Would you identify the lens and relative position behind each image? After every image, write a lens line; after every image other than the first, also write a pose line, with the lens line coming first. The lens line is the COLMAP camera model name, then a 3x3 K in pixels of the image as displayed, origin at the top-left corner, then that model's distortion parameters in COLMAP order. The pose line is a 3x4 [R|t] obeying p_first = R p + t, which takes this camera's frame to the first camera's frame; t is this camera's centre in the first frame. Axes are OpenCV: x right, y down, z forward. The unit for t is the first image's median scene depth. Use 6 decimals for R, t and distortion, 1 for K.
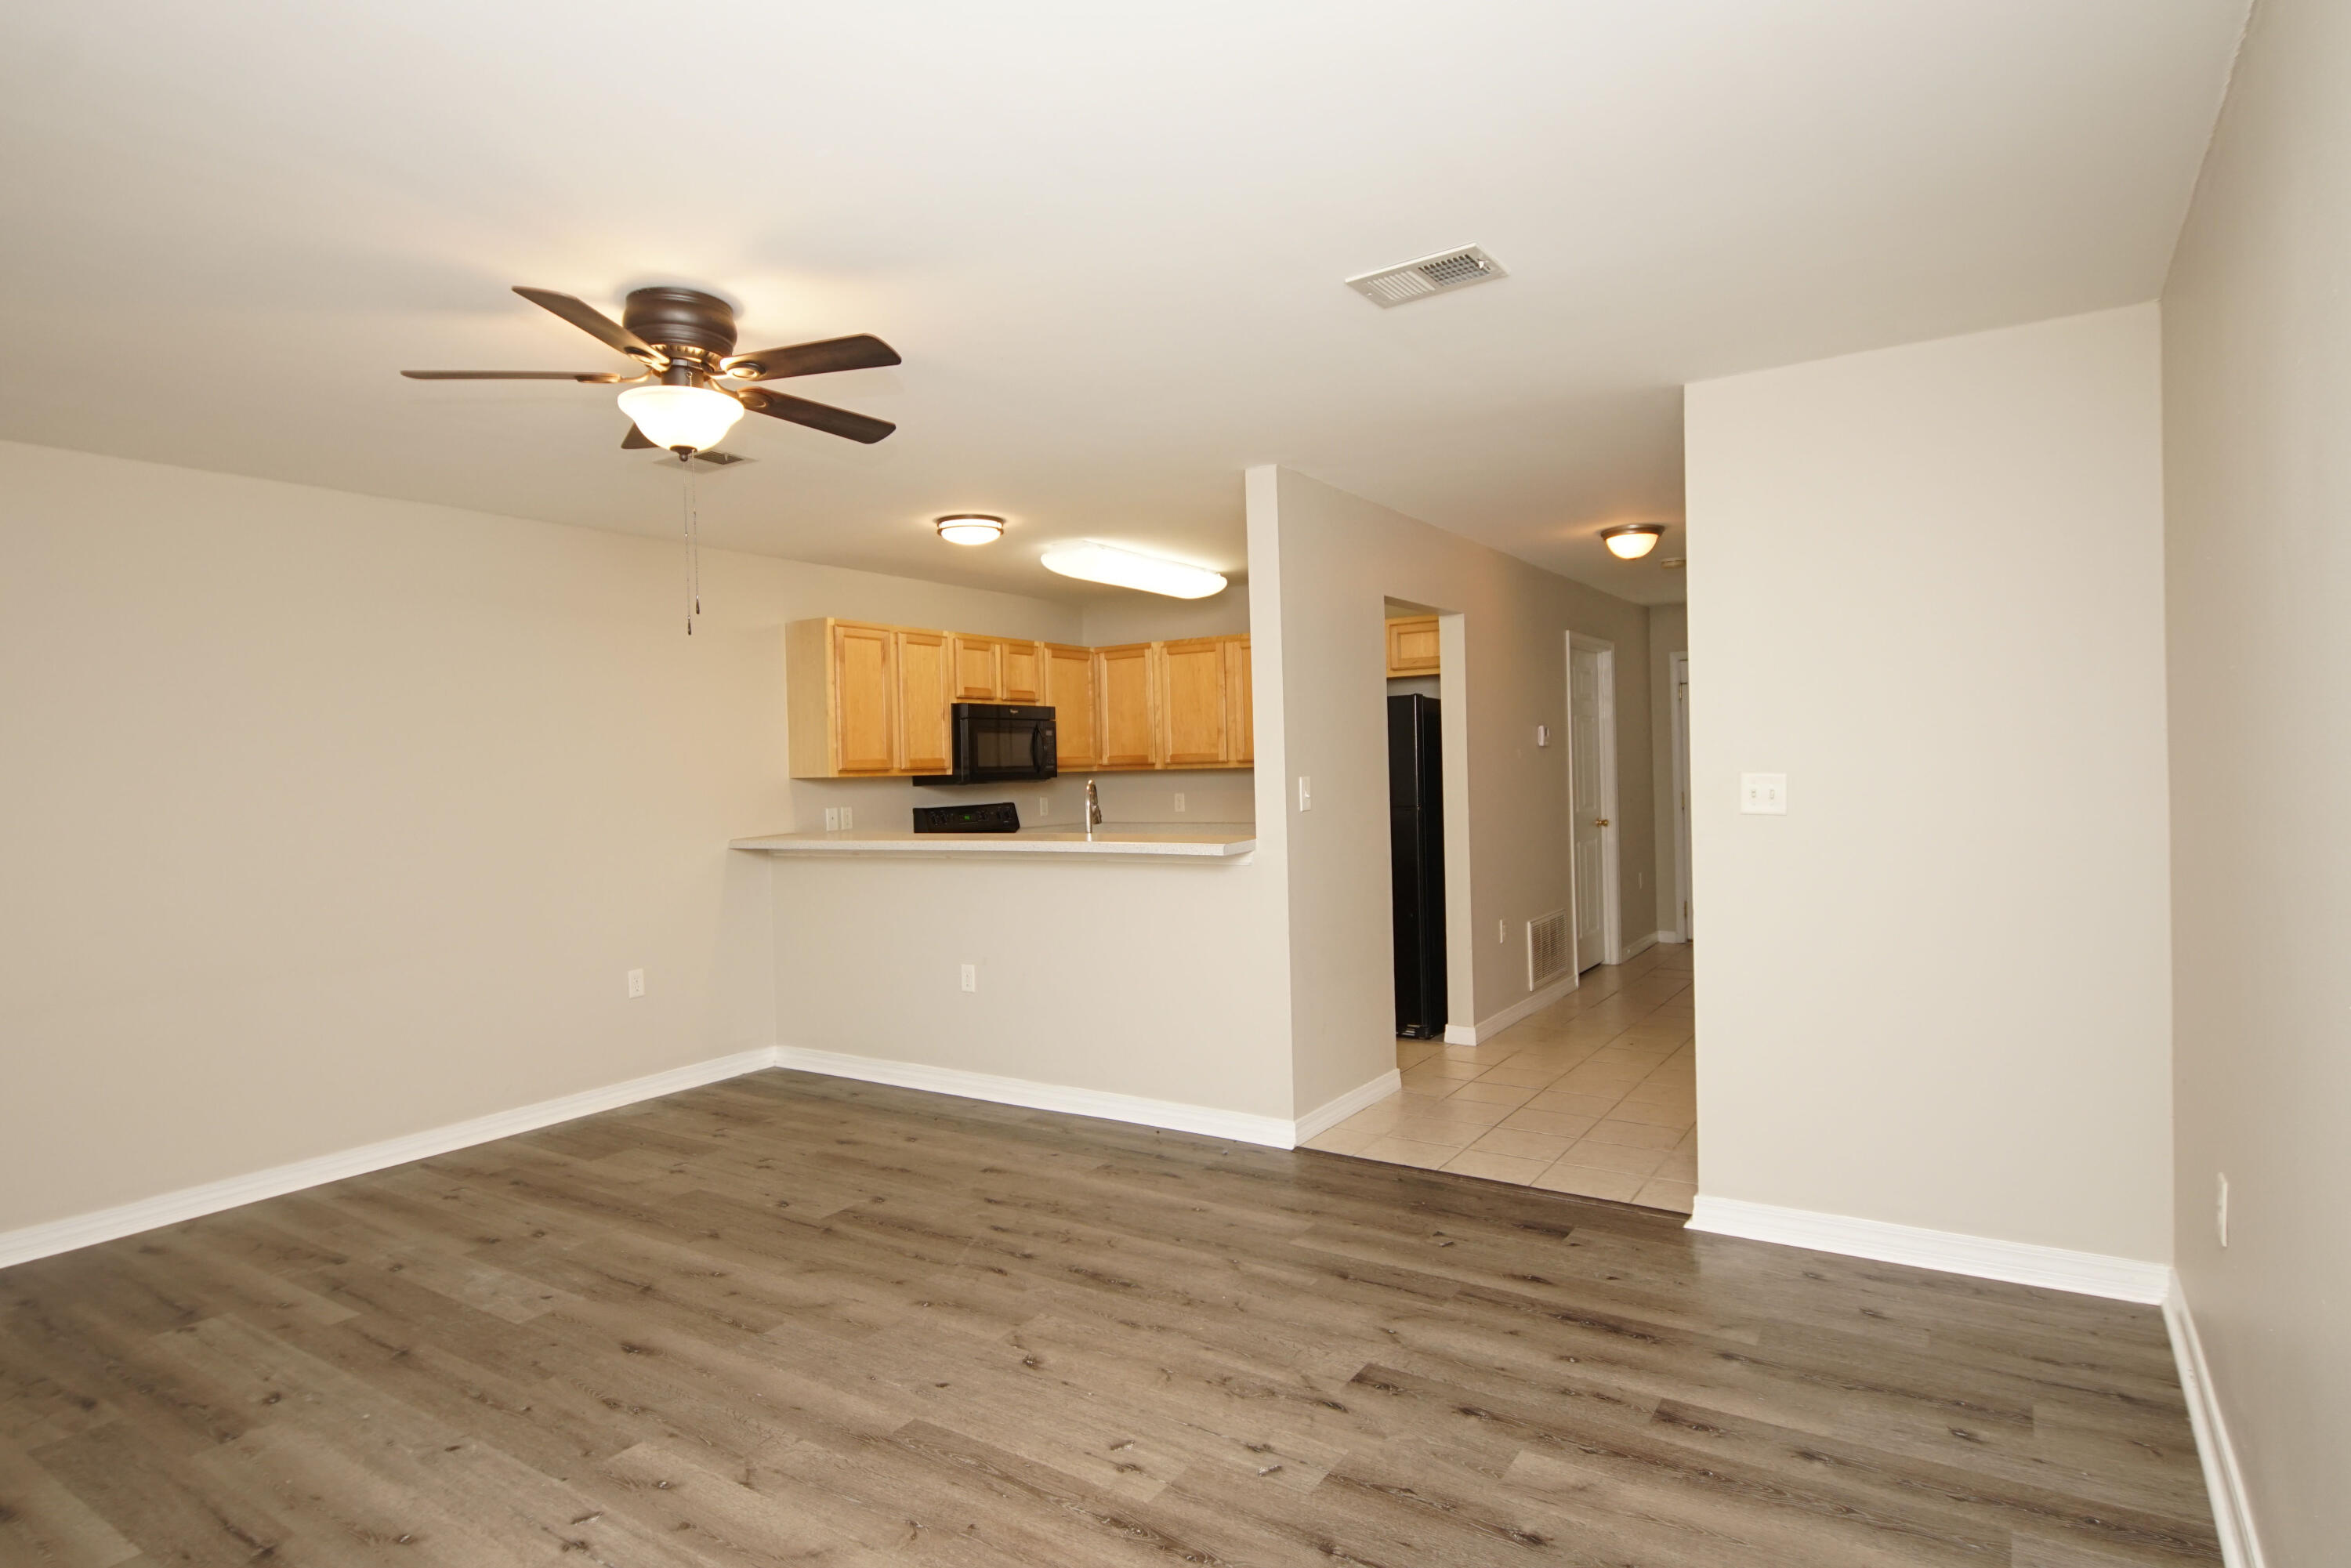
lens RADIAL K [[1260.7, 0, 1141.1], [0, 1260.7, 762.9], [0, 0, 1]] dist [0.036173, -0.030783]
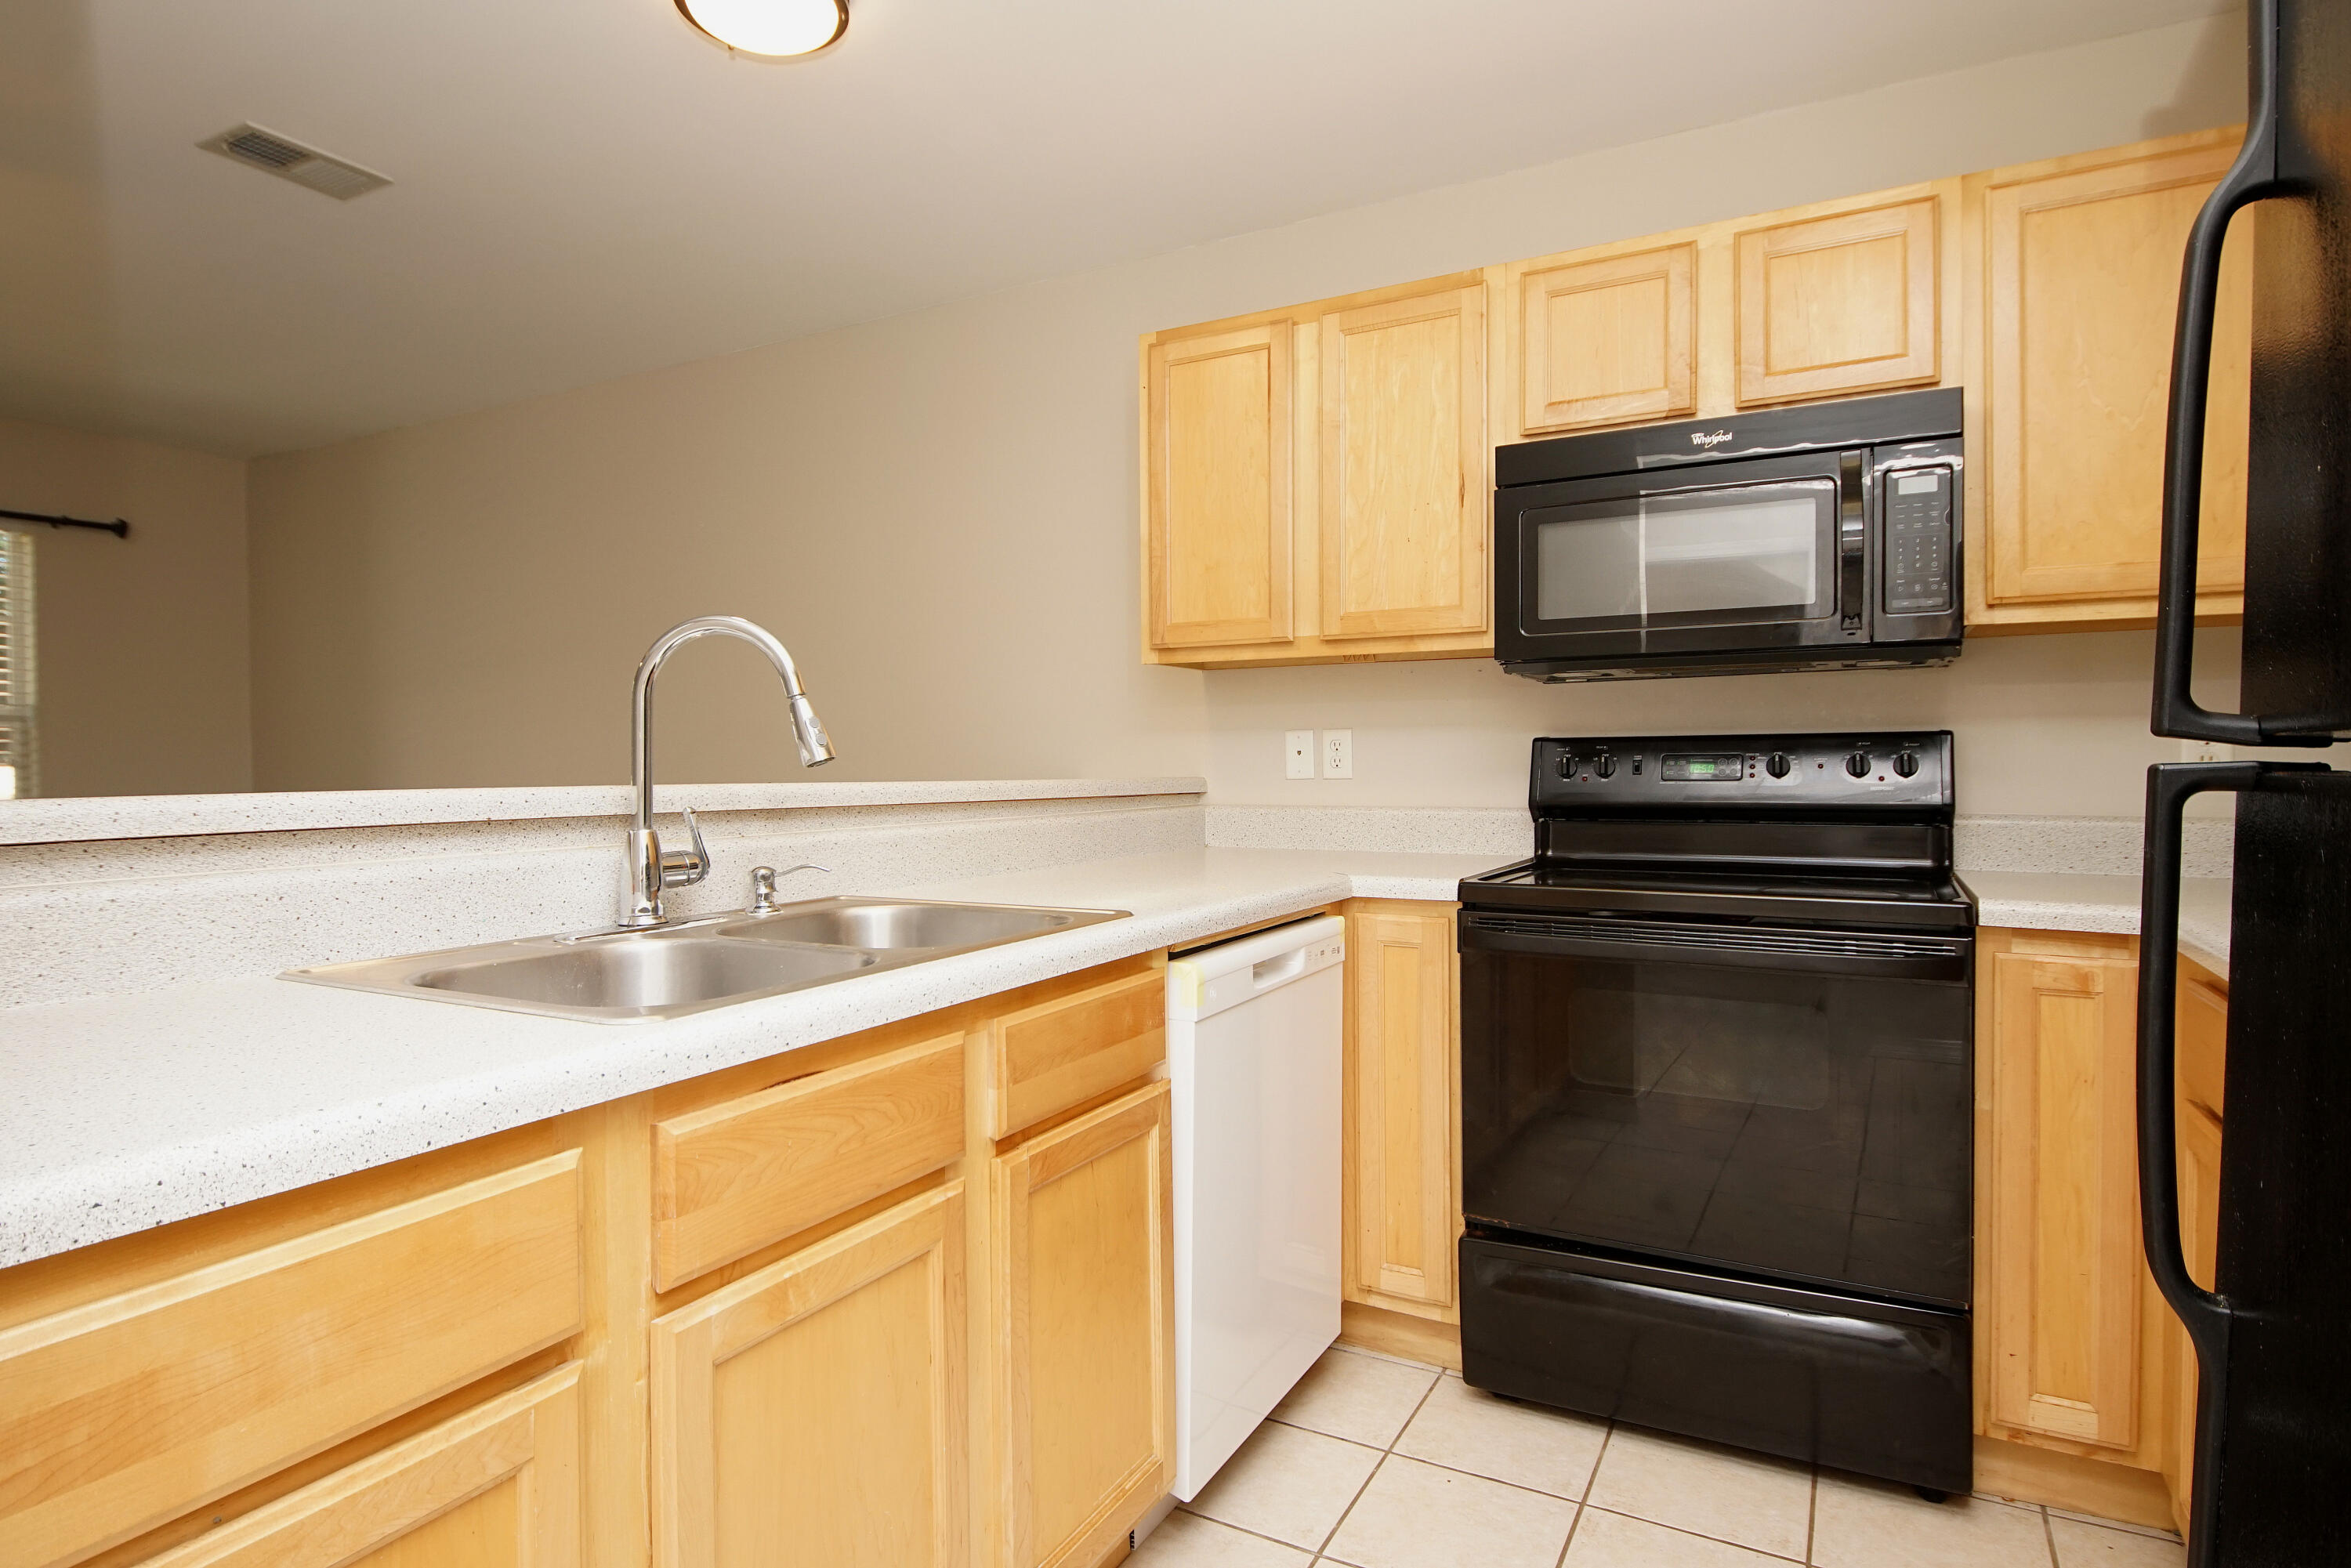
lens RADIAL K [[1260.7, 0, 1148.5], [0, 1260.7, 778.1], [0, 0, 1]] dist [0.036173, -0.030783]
pose [[0.085024, 0.039285, -0.995604, 0.368703], [0.006839, 0.999176, 0.040010, 0.054386], [0.996355, -0.010211, 0.084685, 1.449870]]
